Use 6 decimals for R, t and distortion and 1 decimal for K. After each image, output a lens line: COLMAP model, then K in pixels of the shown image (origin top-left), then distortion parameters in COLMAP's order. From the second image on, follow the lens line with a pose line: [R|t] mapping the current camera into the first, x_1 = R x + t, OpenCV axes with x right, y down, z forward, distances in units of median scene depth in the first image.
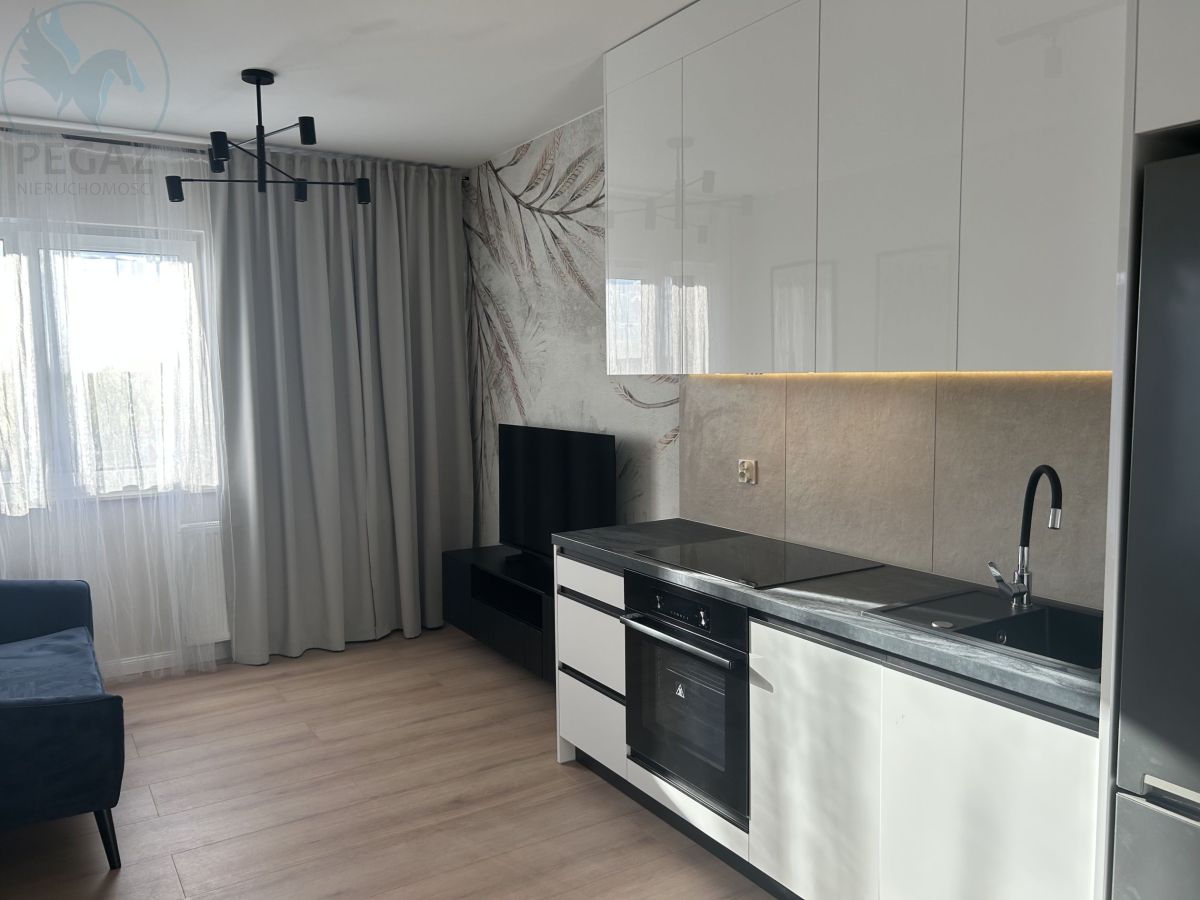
lens RADIAL K [[902.3, 0, 606.6], [0, 902.3, 458.1], [0, 0, 1]] dist [0.047307, -0.057073]
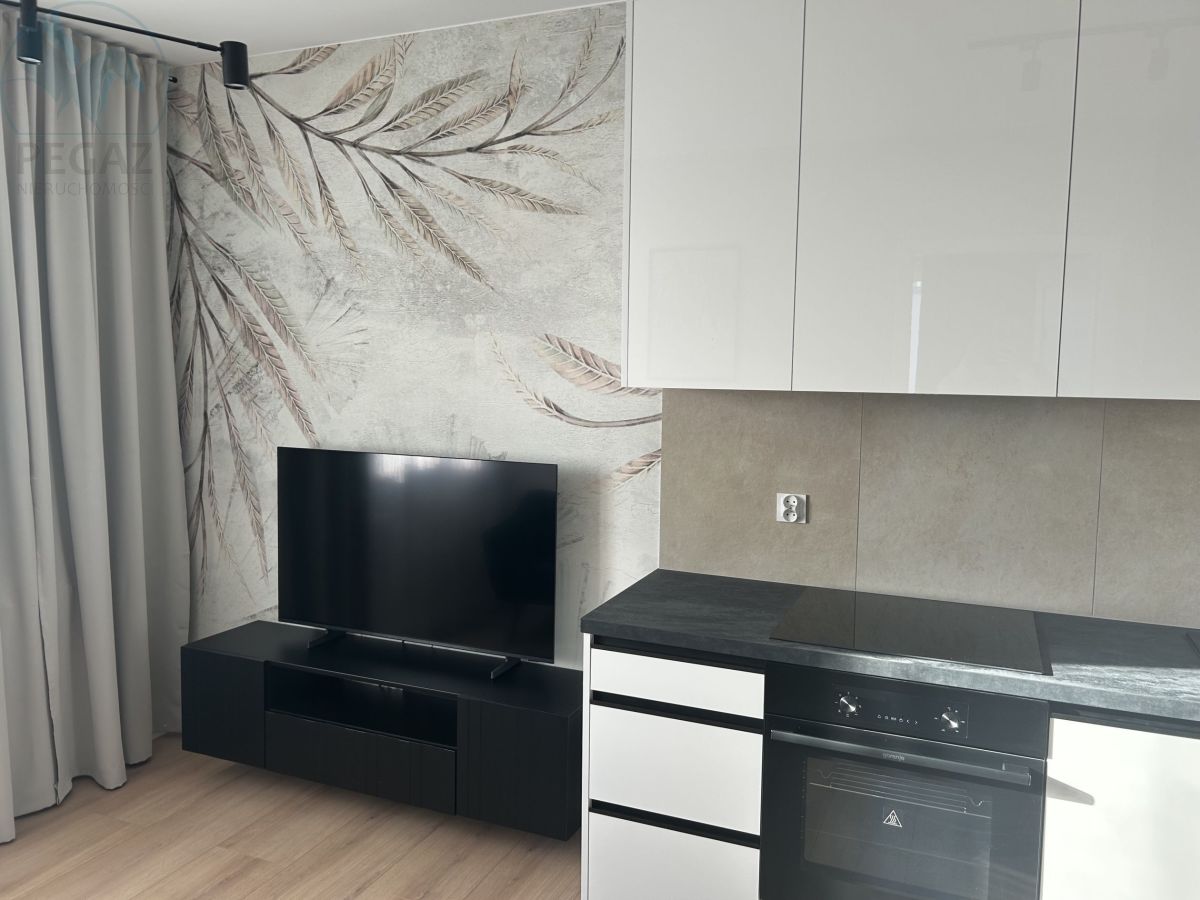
lens RADIAL K [[902.3, 0, 603.4], [0, 902.3, 437.4], [0, 0, 1]] dist [0.047307, -0.057073]
pose [[0.823100, -0.026111, 0.567296, -0.393533], [0.031226, 0.999512, 0.000699, -0.048425], [-0.567037, 0.017139, 0.823514, 0.377913]]
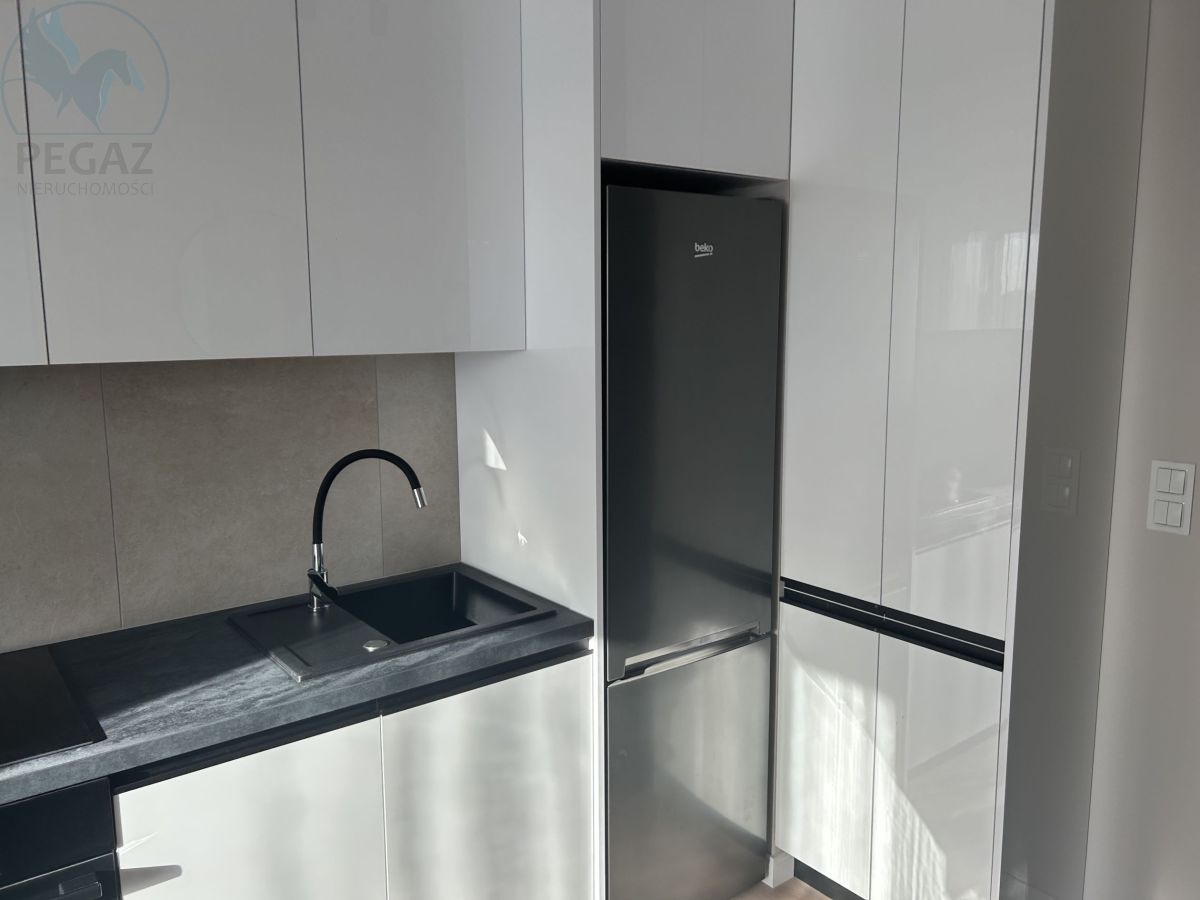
lens RADIAL K [[902.3, 0, 593.3], [0, 902.3, 443.8], [0, 0, 1]] dist [0.047307, -0.057073]
pose [[-0.094906, -0.131114, 0.986814, -0.277415], [0.099221, 0.985106, 0.140430, -0.062409], [-0.990529, 0.111240, -0.080484, 0.475092]]
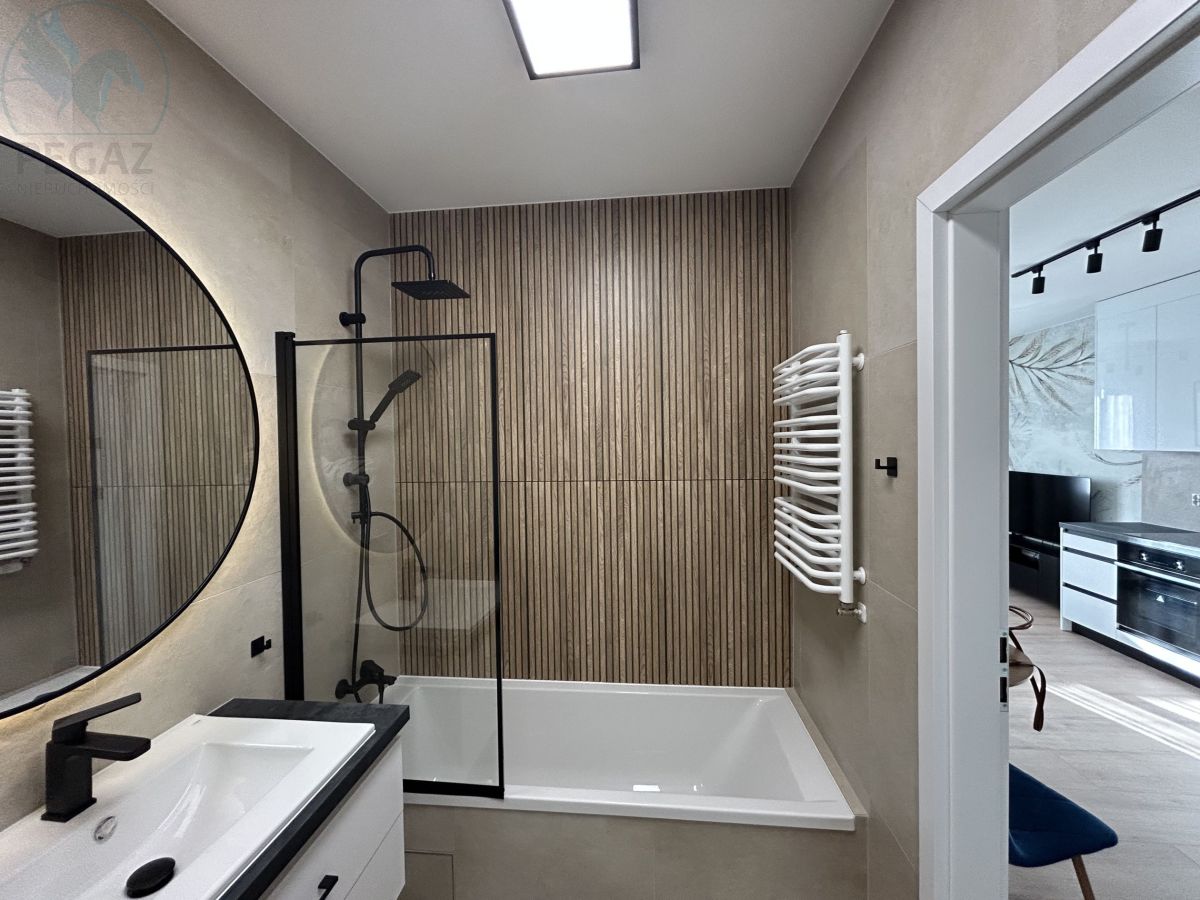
lens RADIAL K [[481.0, 0, 599.3], [0, 481.0, 450.8], [0, 0, 1]] dist [0.002188, 0.000328]
pose [[0.783715, 0.014486, -0.620951, -0.190785], [-0.052534, 0.997692, -0.043030, 0.018820], [0.618894, 0.066344, 0.782667, -0.553651]]
